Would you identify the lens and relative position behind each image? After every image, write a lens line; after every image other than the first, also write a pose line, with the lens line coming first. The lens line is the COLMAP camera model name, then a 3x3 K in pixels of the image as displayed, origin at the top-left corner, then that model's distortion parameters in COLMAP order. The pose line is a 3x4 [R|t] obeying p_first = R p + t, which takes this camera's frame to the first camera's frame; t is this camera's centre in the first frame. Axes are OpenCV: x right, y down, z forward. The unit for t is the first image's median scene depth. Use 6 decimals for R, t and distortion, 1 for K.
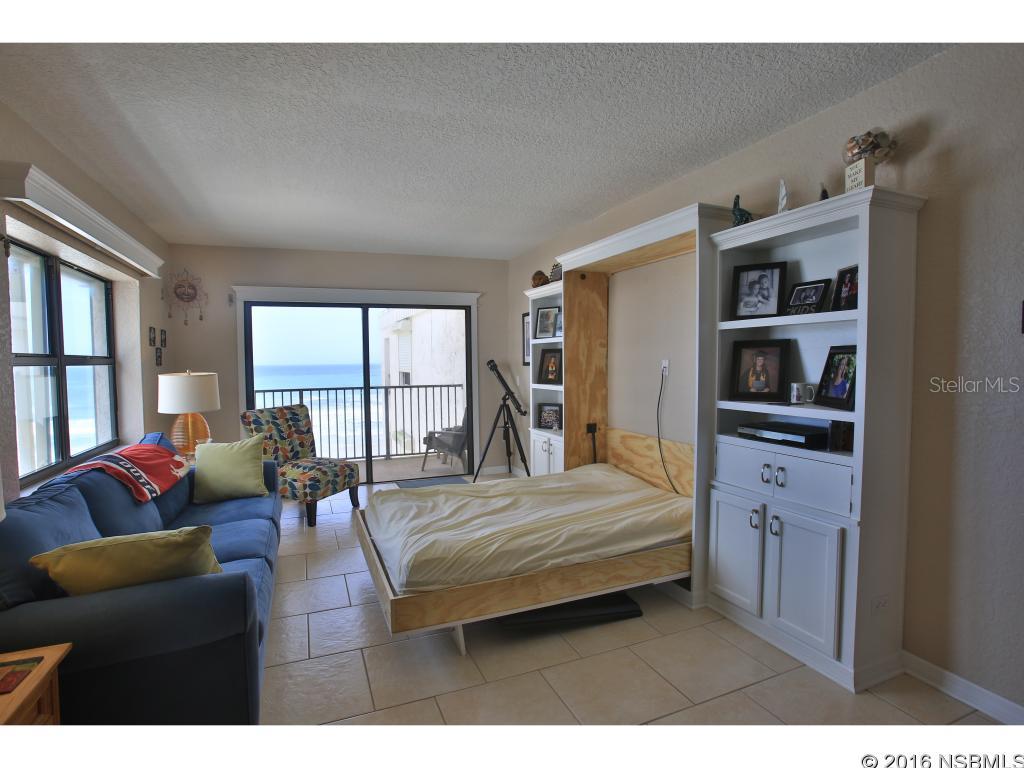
lens RADIAL K [[509.6, 0, 505.9], [0, 509.6, 382.9], [0, 0, 1]] dist [-0.082252, 0.036231]
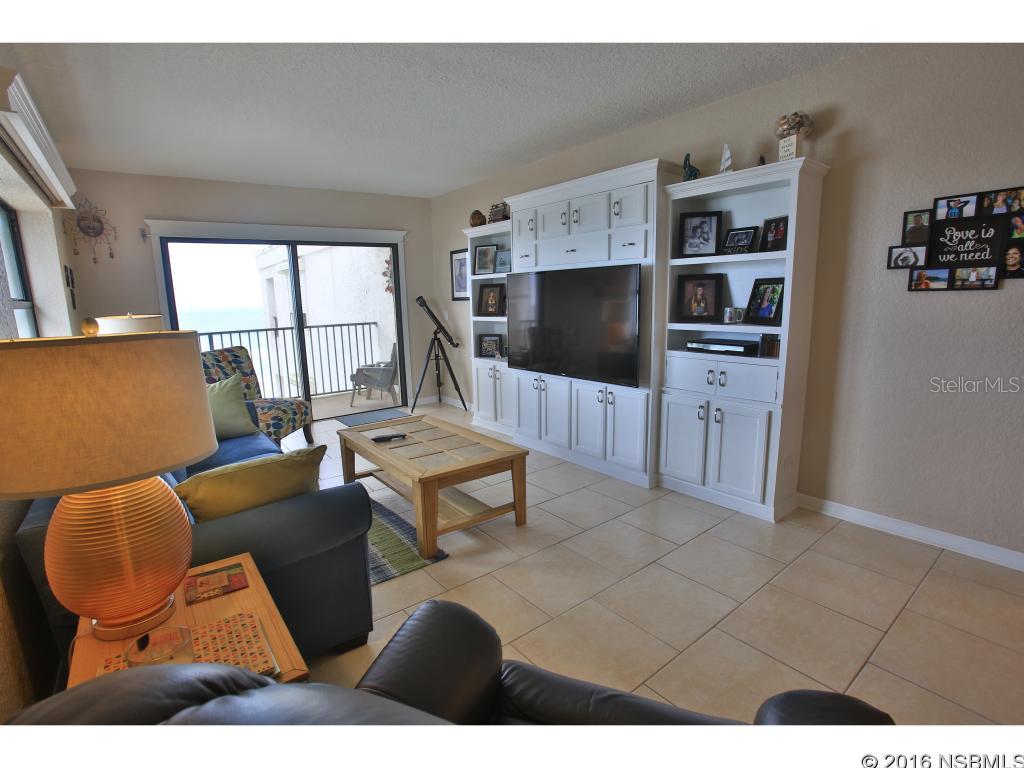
lens RADIAL K [[494.4, 0, 506.5], [0, 494.4, 384.2], [0, 0, 1]] dist [-0.074841, 0.030777]
pose [[0.963502, -0.062184, 0.260378, -0.188328], [0.028412, 0.990907, 0.131515, 0.008924], [-0.266188, -0.119317, 0.956508, -0.050899]]
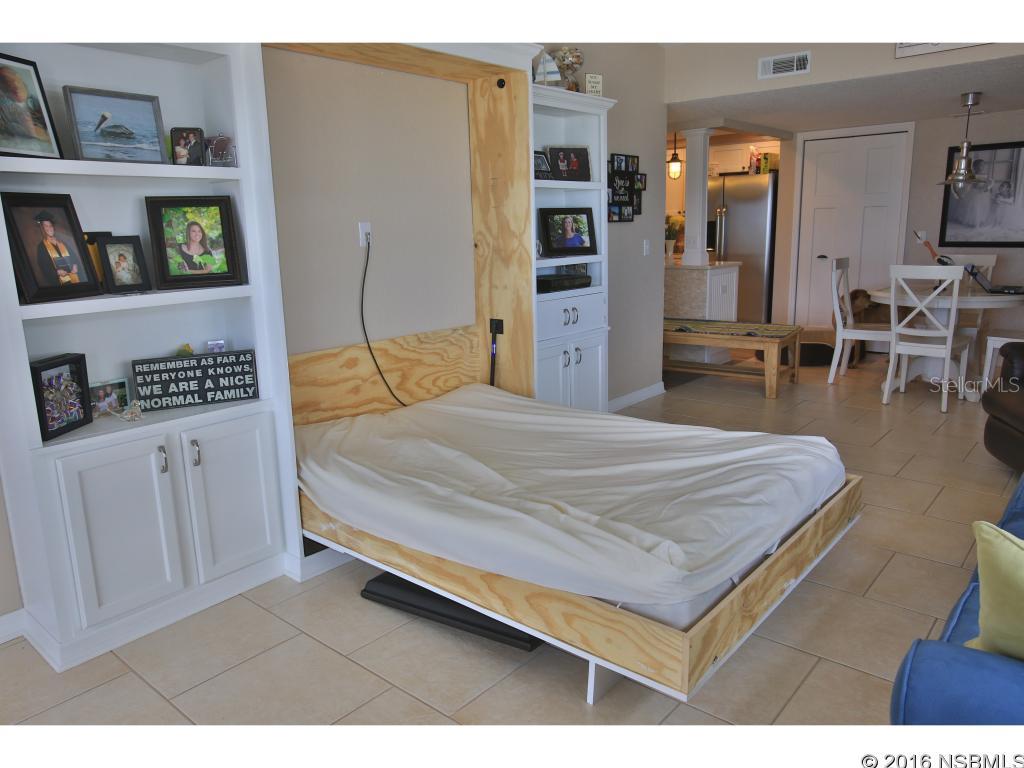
lens RADIAL K [[738.4, 0, 508.2], [0, 738.4, 385.4], [0, 0, 1]] dist [-0.058544, 0.072980]
pose [[-0.465517, -0.170336, 0.868493, -0.543763], [0.066452, 0.971808, 0.226217, -0.036632], [-0.882541, 0.163021, -0.441073, 1.092781]]
